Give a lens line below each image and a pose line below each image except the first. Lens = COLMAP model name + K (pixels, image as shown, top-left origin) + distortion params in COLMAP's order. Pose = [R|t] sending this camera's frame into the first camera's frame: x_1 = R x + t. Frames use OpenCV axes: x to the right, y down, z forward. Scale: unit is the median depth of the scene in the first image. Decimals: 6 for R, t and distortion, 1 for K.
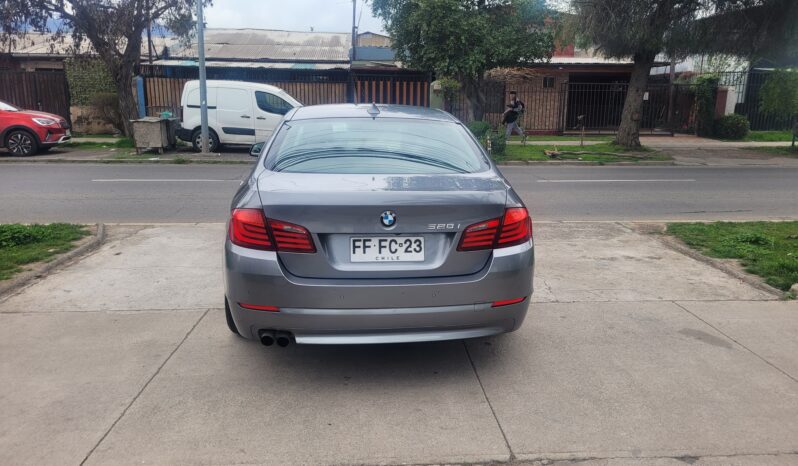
lens RADIAL K [[595.2, 0, 406.3], [0, 595.2, 232.2], [0, 0, 1]] dist [0.032768, -0.007540]
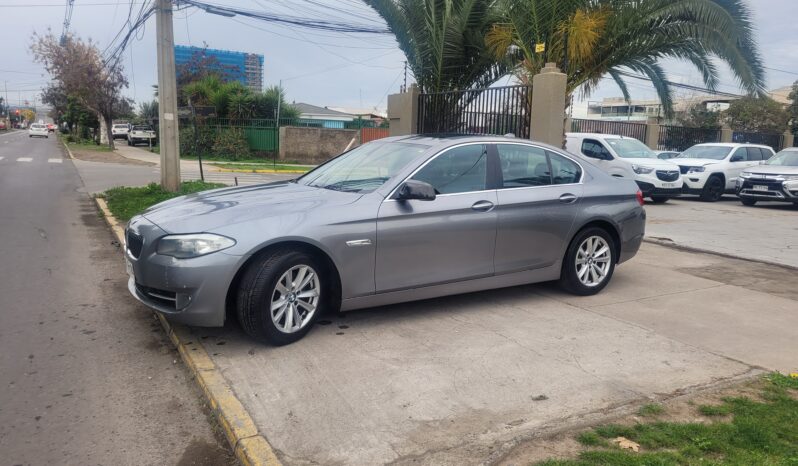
lens RADIAL K [[595.2, 0, 406.3], [0, 595.2, 232.2], [0, 0, 1]] dist [0.032768, -0.007540]
pose [[-0.427915, -0.164399, 0.888742, -0.344716], [0.163123, 0.953123, 0.254849, -0.106851], [-0.888977, 0.254028, -0.381038, 0.490085]]
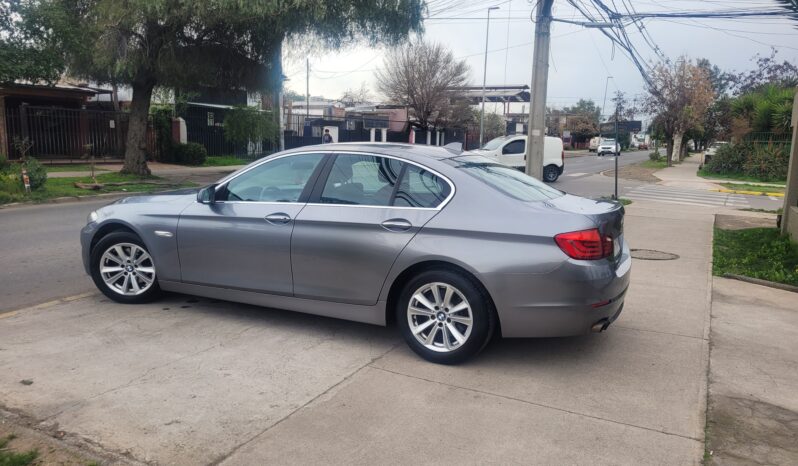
lens RADIAL K [[595.2, 0, 406.3], [0, 595.2, 232.2], [0, 0, 1]] dist [0.032768, -0.007540]
pose [[0.519768, -0.131107, 0.844187, -0.296634], [0.165505, 0.984886, 0.051057, -0.031434], [-0.838122, 0.113179, 0.533611, 0.123552]]
